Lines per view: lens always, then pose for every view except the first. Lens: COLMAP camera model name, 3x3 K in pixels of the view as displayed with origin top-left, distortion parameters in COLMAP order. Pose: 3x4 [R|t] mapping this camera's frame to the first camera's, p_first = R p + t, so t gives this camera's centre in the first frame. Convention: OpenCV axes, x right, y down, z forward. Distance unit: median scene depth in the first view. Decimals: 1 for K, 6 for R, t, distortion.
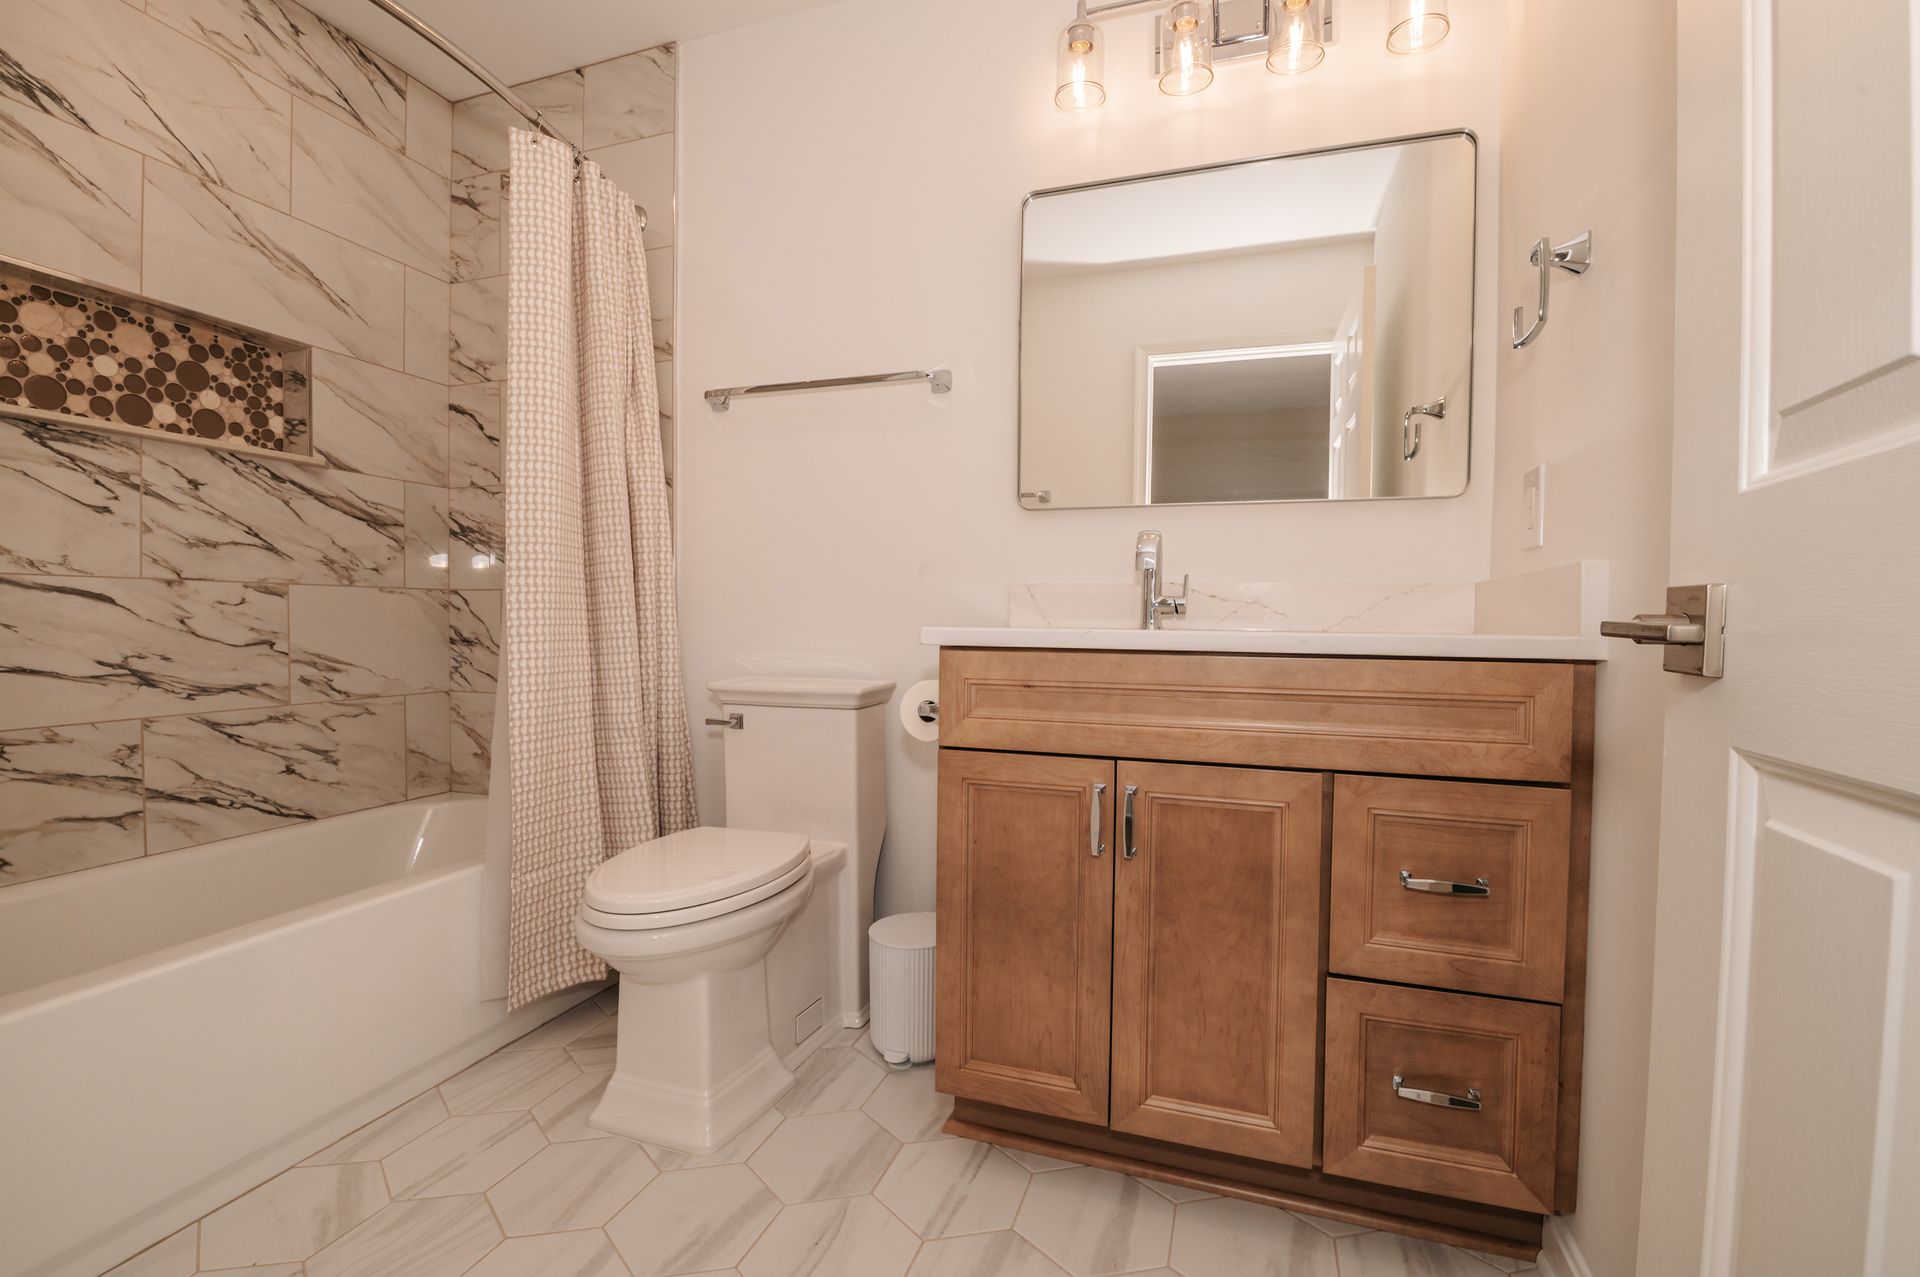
lens RADIAL K [[826.8, 0, 958.3], [0, 826.8, 623.2], [0, 0, 1]] dist [-0.018095, -0.003704]
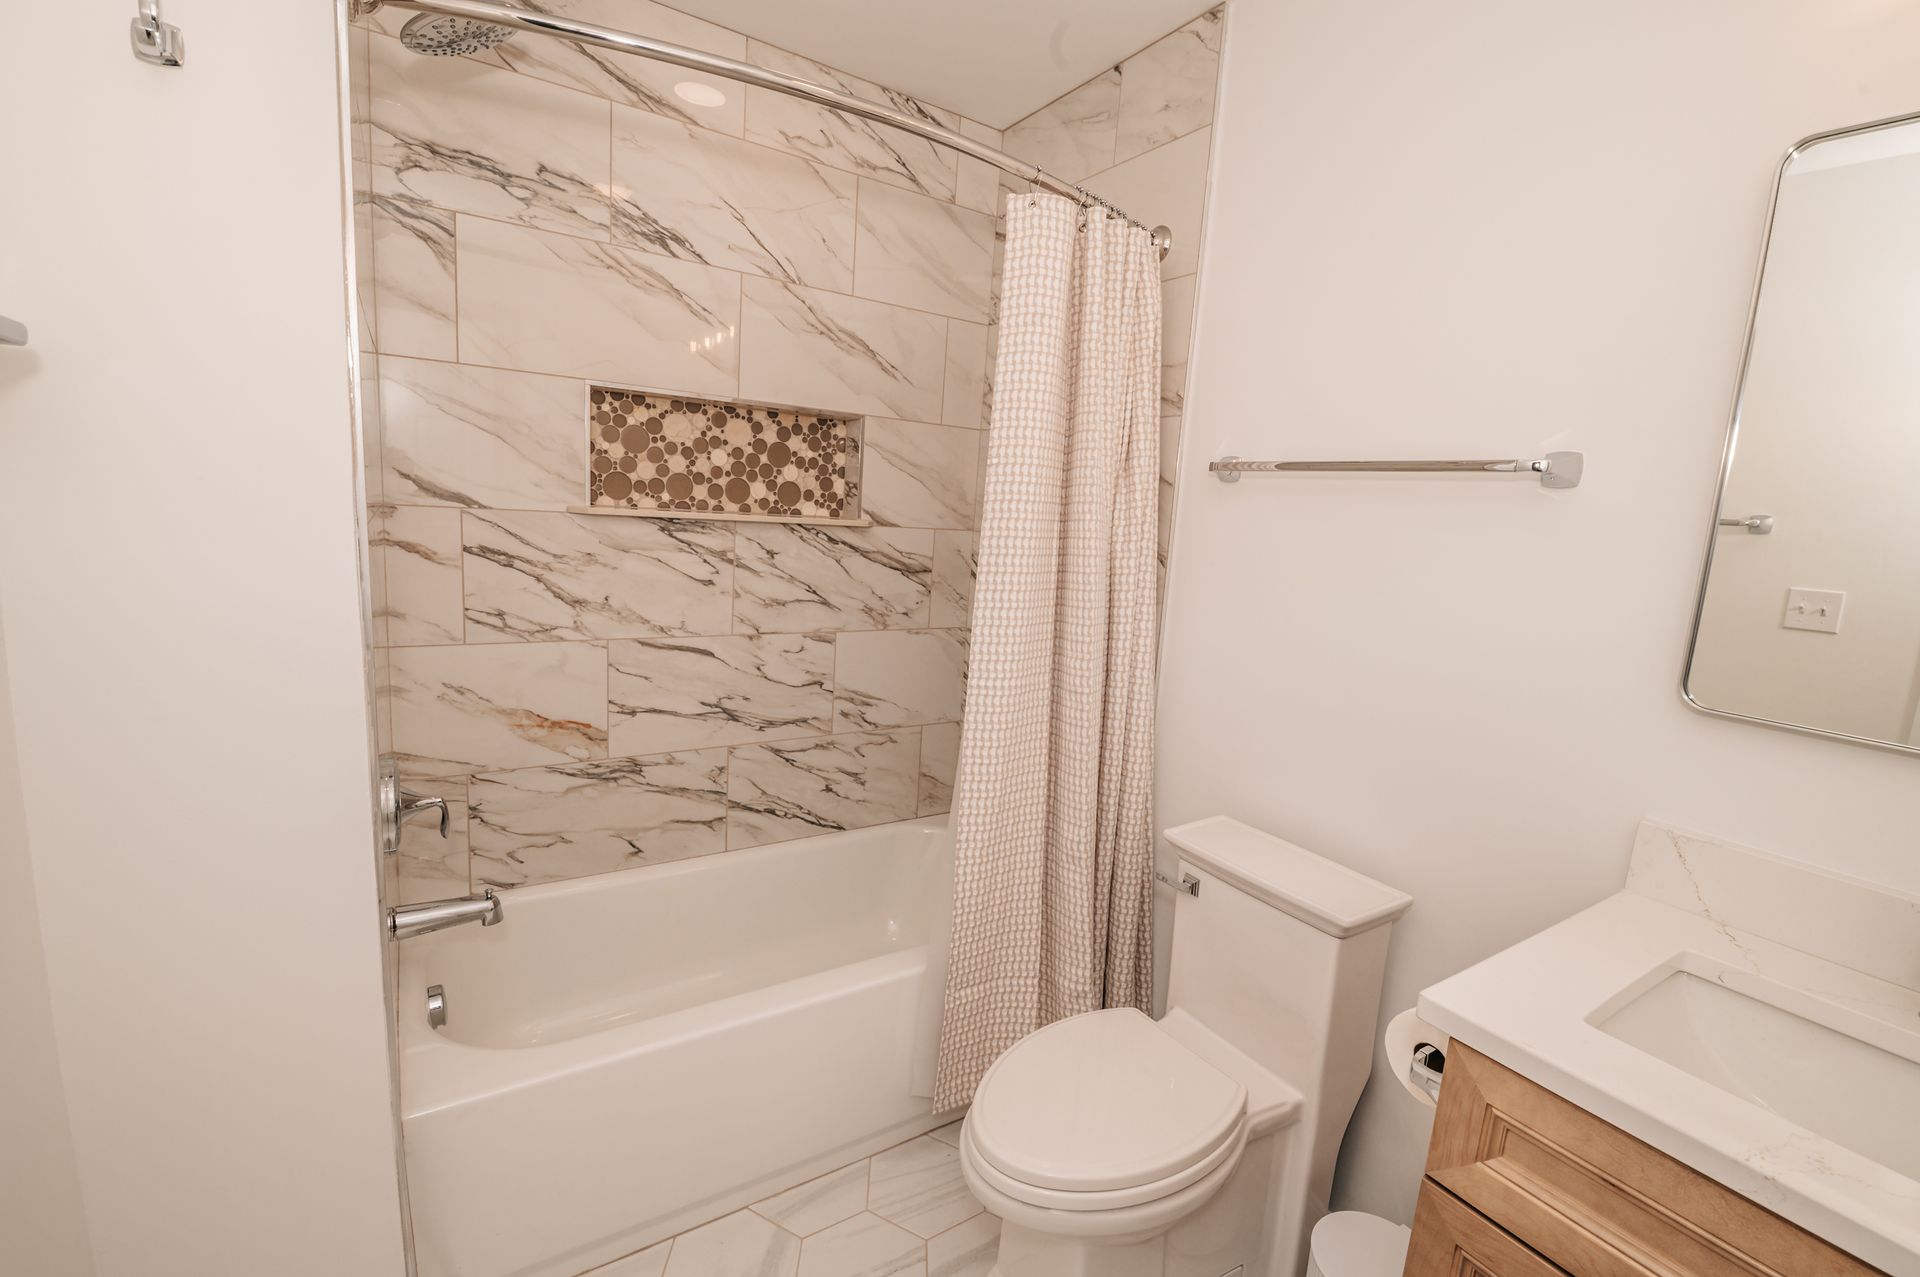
lens RADIAL K [[826.8, 0, 945.4], [0, 826.8, 650.0], [0, 0, 1]] dist [-0.002947, -0.000367]
pose [[0.785395, 0.132467, -0.604655, 0.011967], [-0.067487, 0.989335, 0.129082, -0.201298], [0.615305, -0.060574, 0.785958, 0.189364]]
